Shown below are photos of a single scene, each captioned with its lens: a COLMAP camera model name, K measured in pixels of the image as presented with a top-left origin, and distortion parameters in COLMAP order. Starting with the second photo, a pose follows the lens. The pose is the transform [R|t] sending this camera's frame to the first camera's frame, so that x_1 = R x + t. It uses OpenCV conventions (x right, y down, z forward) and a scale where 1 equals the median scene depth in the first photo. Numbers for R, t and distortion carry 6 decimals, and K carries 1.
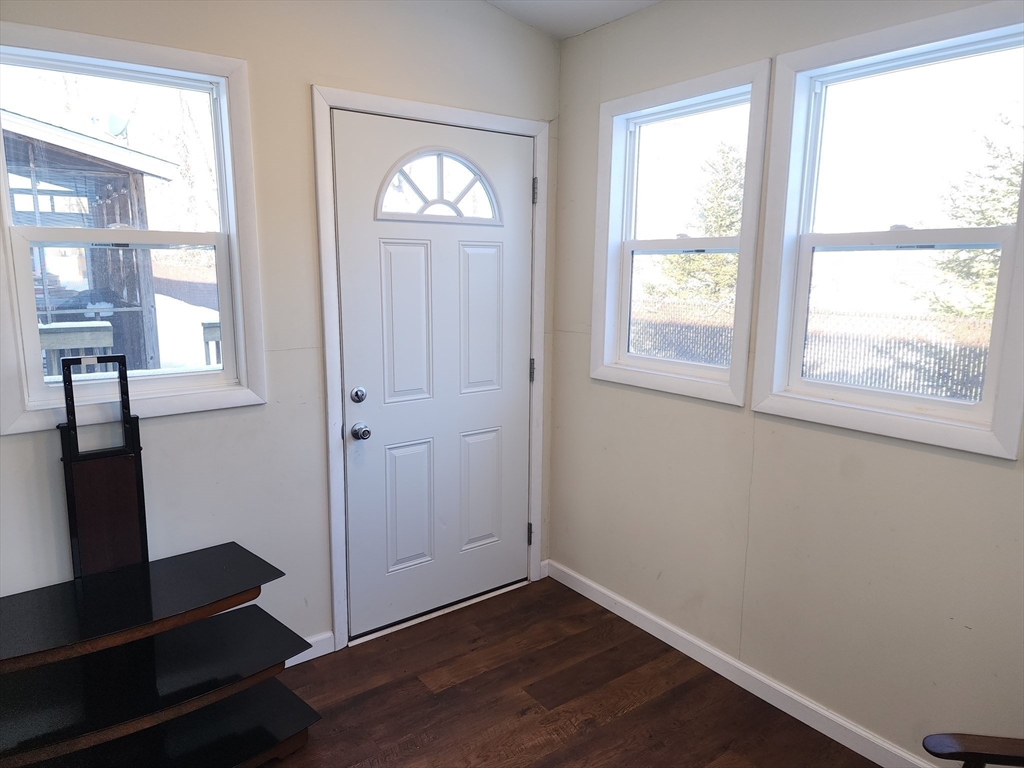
lens RADIAL K [[684.6, 0, 508.7], [0, 684.6, 384.6], [0, 0, 1]] dist [0.081522, -0.056683]
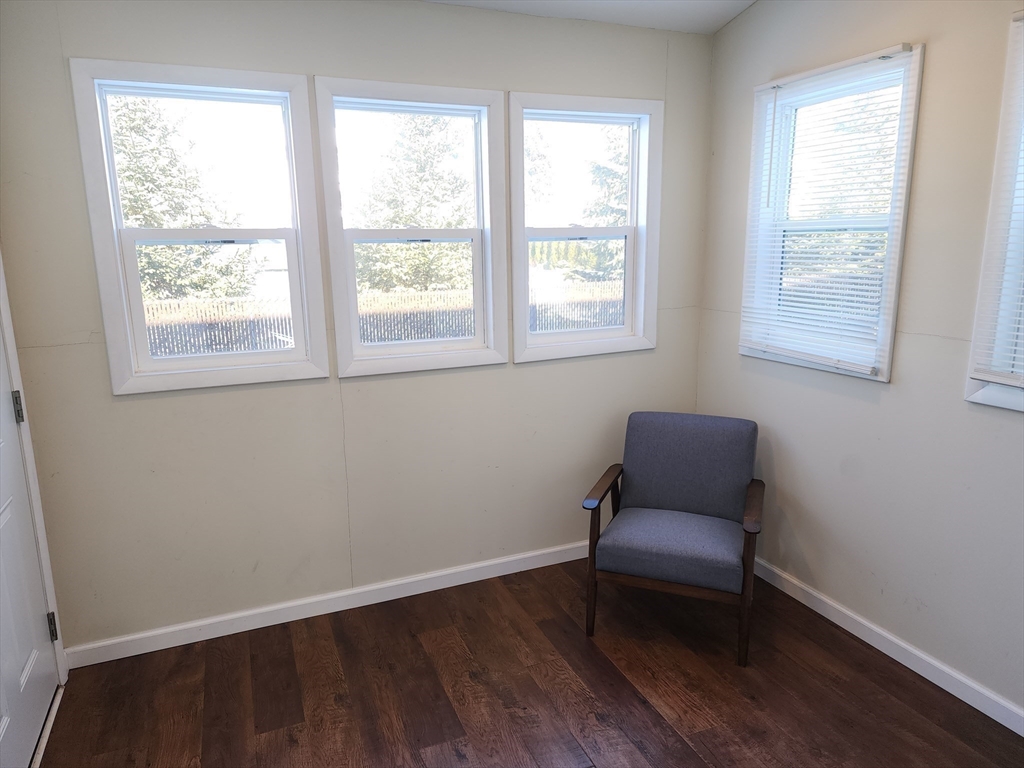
lens RADIAL K [[684.6, 0, 484.5], [0, 684.6, 390.2], [0, 0, 1]] dist [0.081522, -0.056683]
pose [[0.267373, -0.213091, 0.939736, -0.661059], [0.192676, 0.967369, 0.164538, -0.083460], [-0.944133, 0.137071, 0.299706, 0.395883]]
